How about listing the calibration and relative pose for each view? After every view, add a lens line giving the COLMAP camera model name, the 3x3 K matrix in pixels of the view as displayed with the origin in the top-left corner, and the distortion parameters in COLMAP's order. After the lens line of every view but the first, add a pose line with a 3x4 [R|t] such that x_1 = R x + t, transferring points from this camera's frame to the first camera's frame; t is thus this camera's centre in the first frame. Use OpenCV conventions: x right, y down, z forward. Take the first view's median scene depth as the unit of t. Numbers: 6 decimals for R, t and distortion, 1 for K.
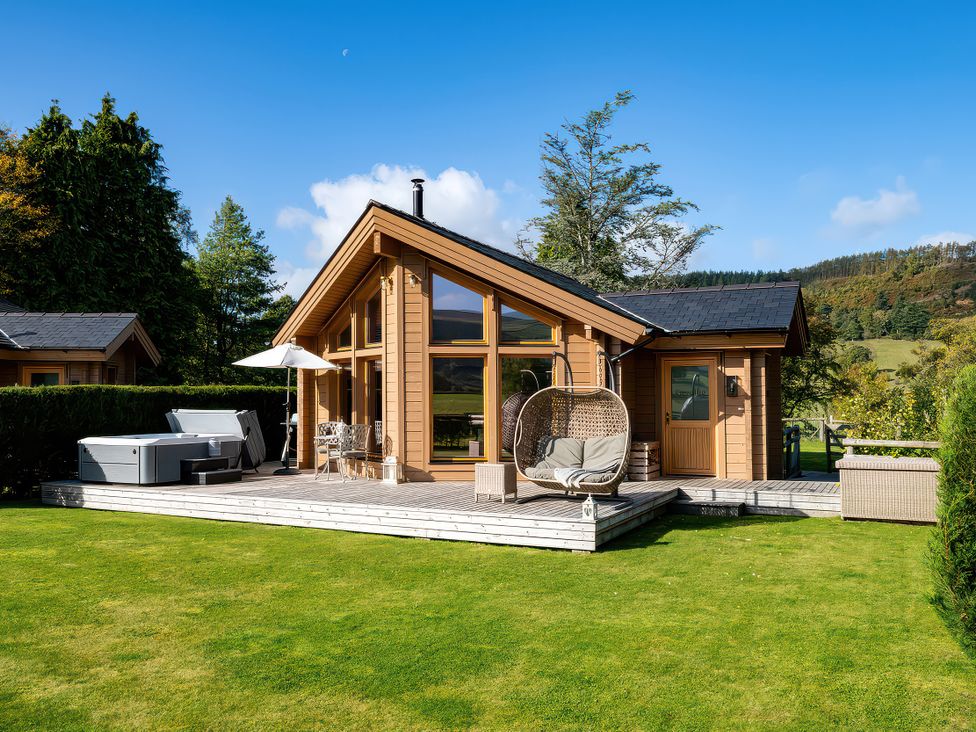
lens RADIAL K [[836.6, 0, 488.0], [0, 836.6, 366.0], [0, 0, 1]] dist [0.000491, -0.000016]
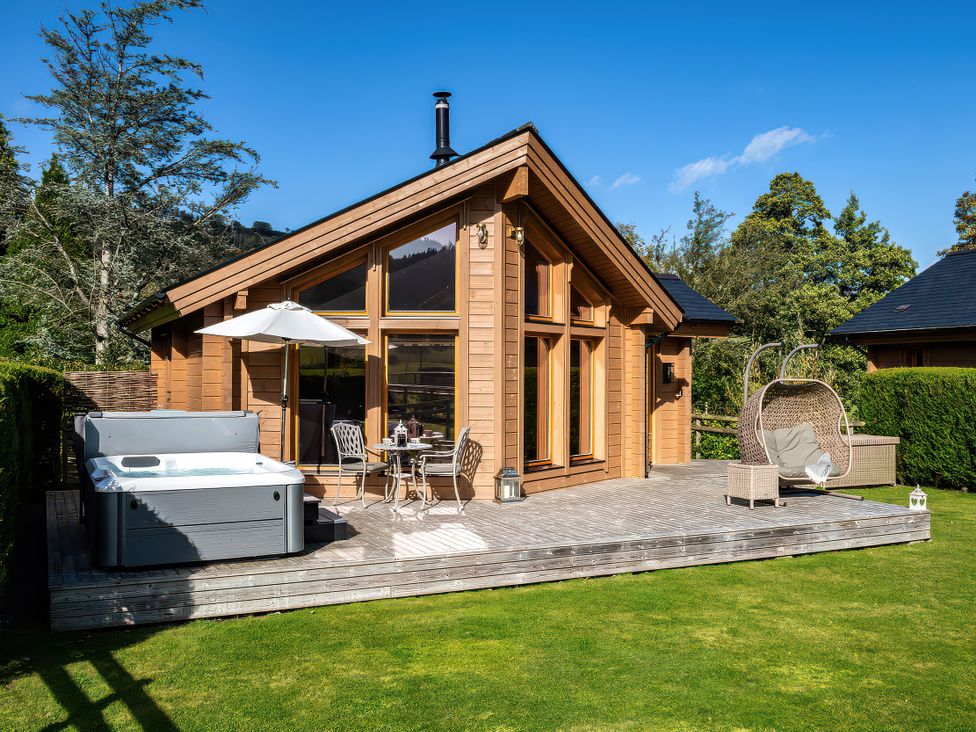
lens RADIAL K [[922.3, 0, 494.9], [0, 922.3, 352.8], [0, 0, 1]] dist [-0.010001, -0.007016]
pose [[0.600287, 0.020251, 0.799528, -0.771631], [-0.040851, 0.999151, 0.005364, 0.001460], [-0.798740, -0.035882, 0.600605, 0.507806]]
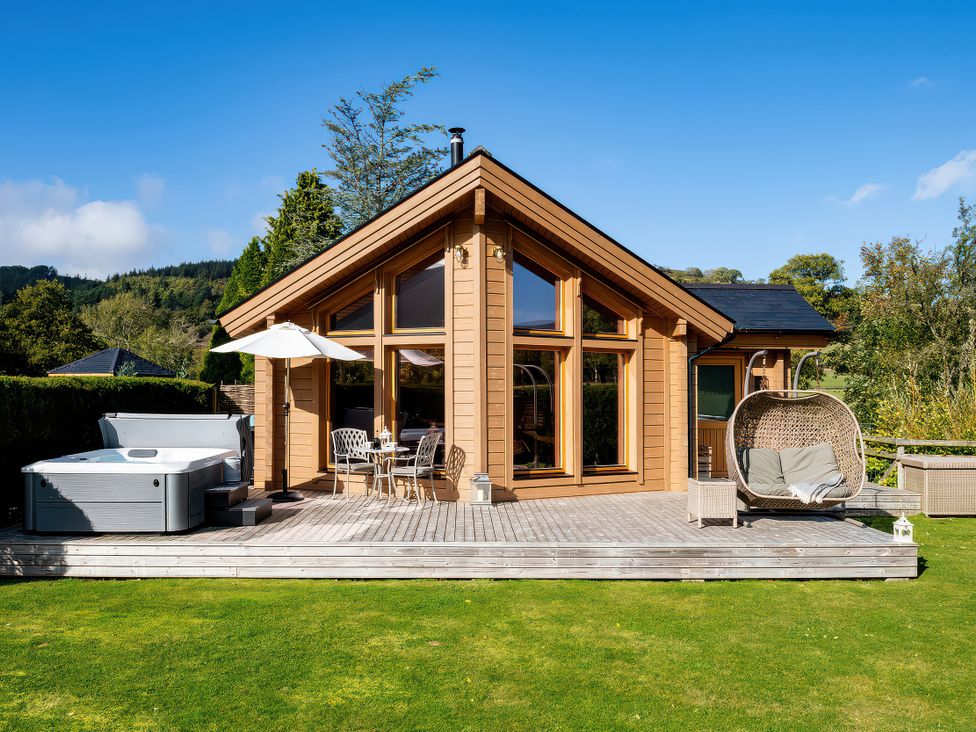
lens RADIAL K [[824.4, 0, 488.0], [0, 824.4, 366.0], [0, 0, 1]] dist [-0.010838, -0.012919]
pose [[0.878269, 0.019866, 0.477754, -0.476072], [-0.027679, 0.999573, 0.009317, -0.000840], [-0.477365, -0.021407, 0.878444, 0.304686]]
